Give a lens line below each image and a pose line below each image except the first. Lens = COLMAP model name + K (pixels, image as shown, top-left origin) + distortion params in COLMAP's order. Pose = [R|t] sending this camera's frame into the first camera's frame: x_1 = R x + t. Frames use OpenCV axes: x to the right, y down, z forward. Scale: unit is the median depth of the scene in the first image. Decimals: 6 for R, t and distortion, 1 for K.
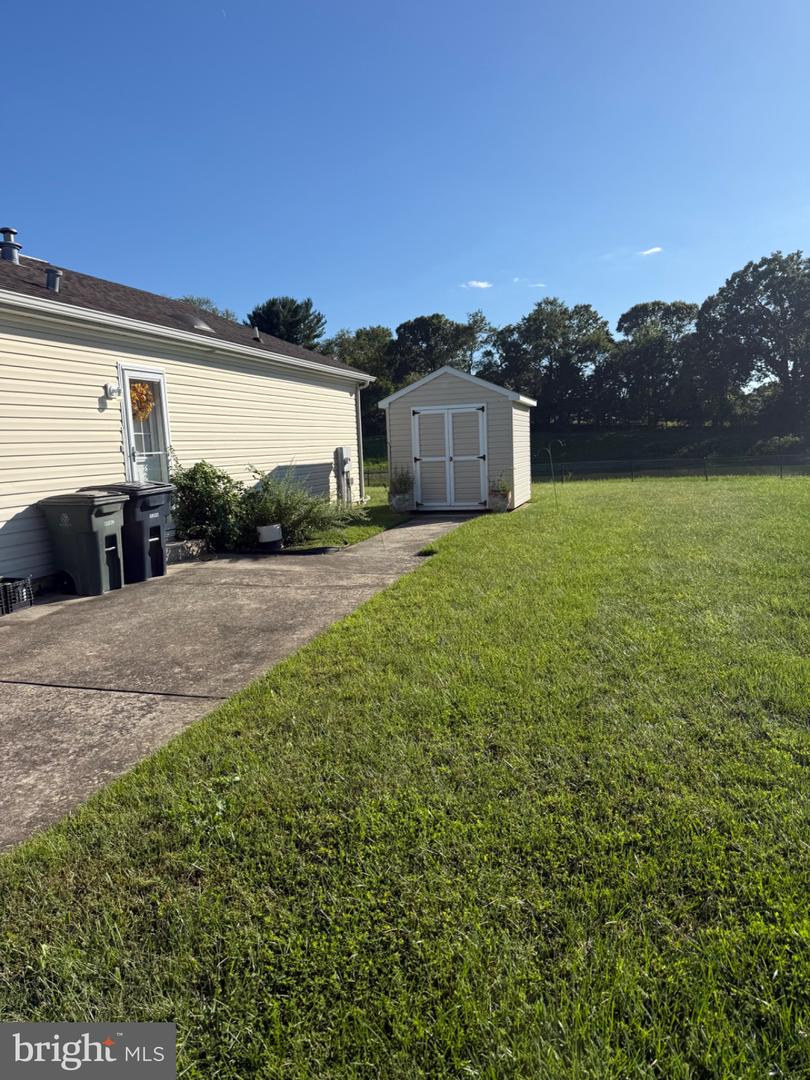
lens RADIAL K [[768.1, 0, 414.8], [0, 768.1, 546.0], [0, 0, 1]] dist [0.045905, -0.063497]
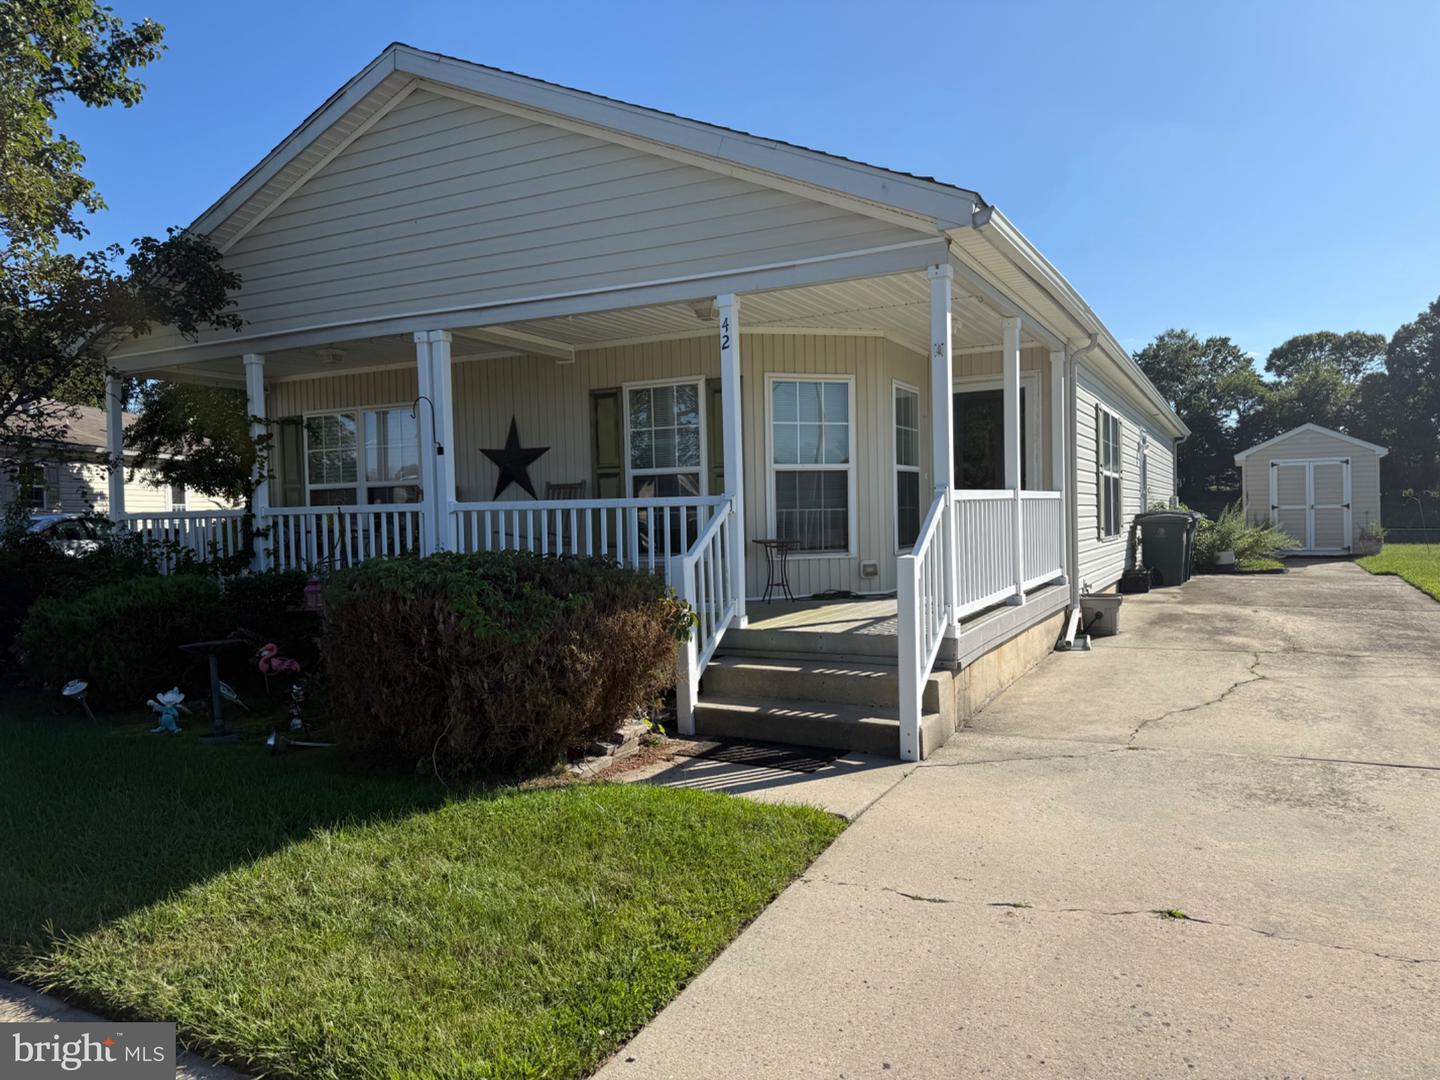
lens RADIAL K [[1024.1, 0, 725.4], [0, 1024.1, 538.3], [0, 0, 1]] dist [0.045905, -0.063497]
pose [[0.980577, 0.024615, -0.194584, -0.767707], [-0.045658, 0.993486, -0.104411, 0.191202], [0.190747, 0.111267, 0.975313, -0.907457]]
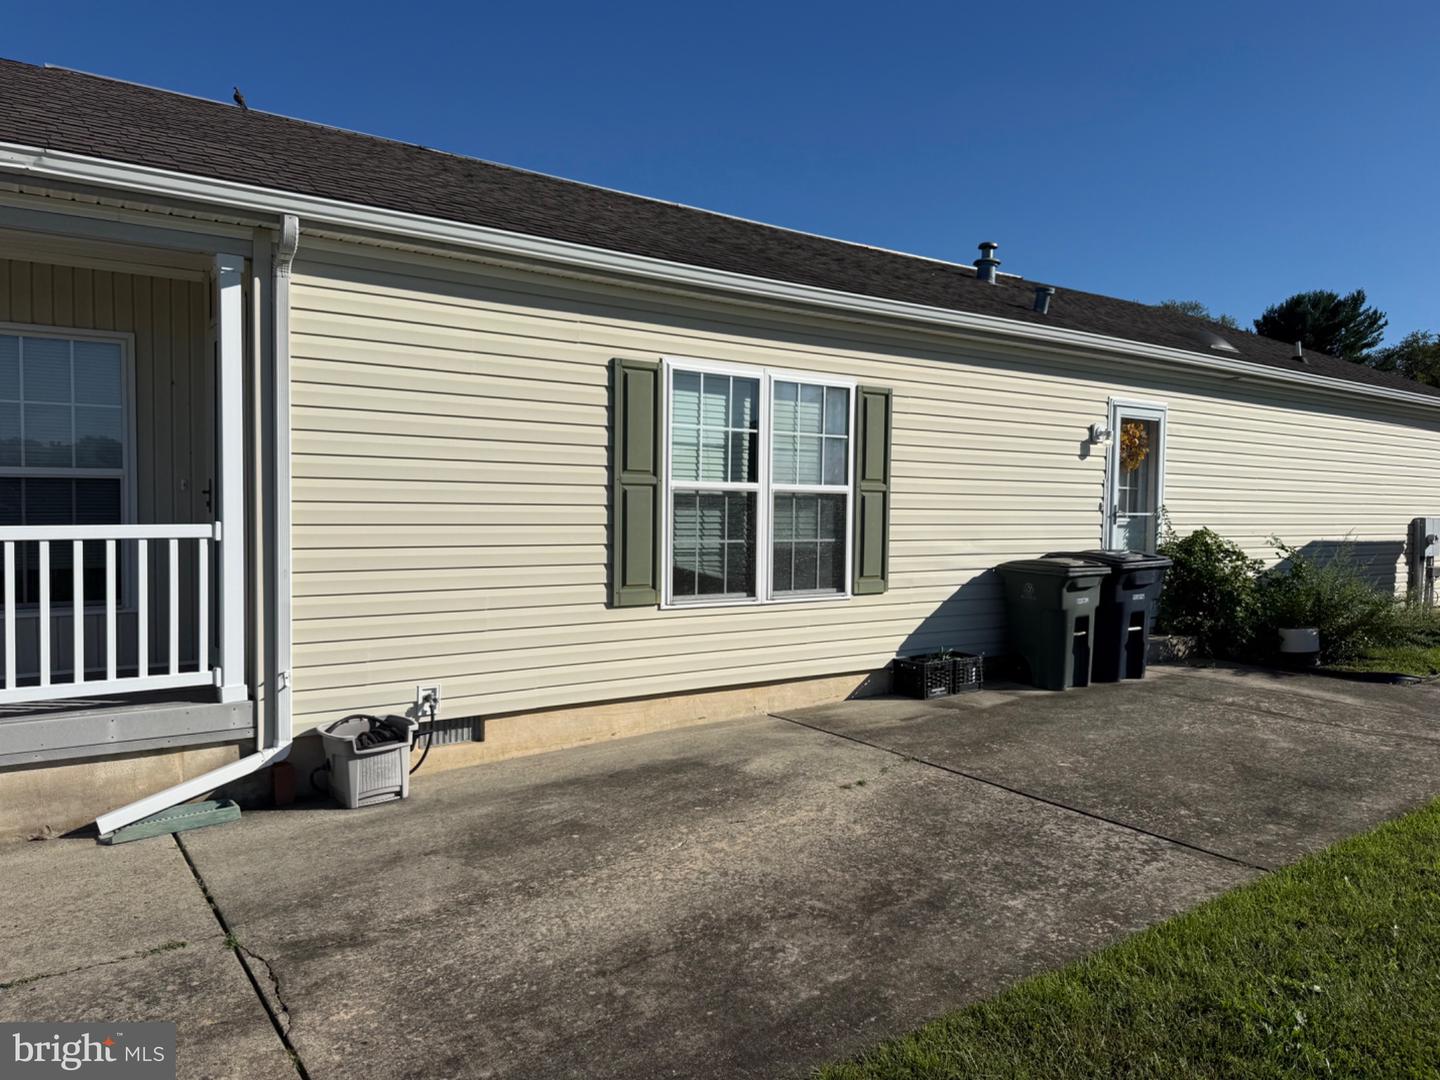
lens RADIAL K [[1024.1, 0, 711.8], [0, 1024.1, 537.4], [0, 0, 1]] dist [0.045905, -0.063497]
pose [[0.776568, 0.072804, -0.625813, -0.033261], [-0.129813, 0.990477, -0.045857, 0.002737], [0.616516, 0.116850, 0.778624, -0.039977]]
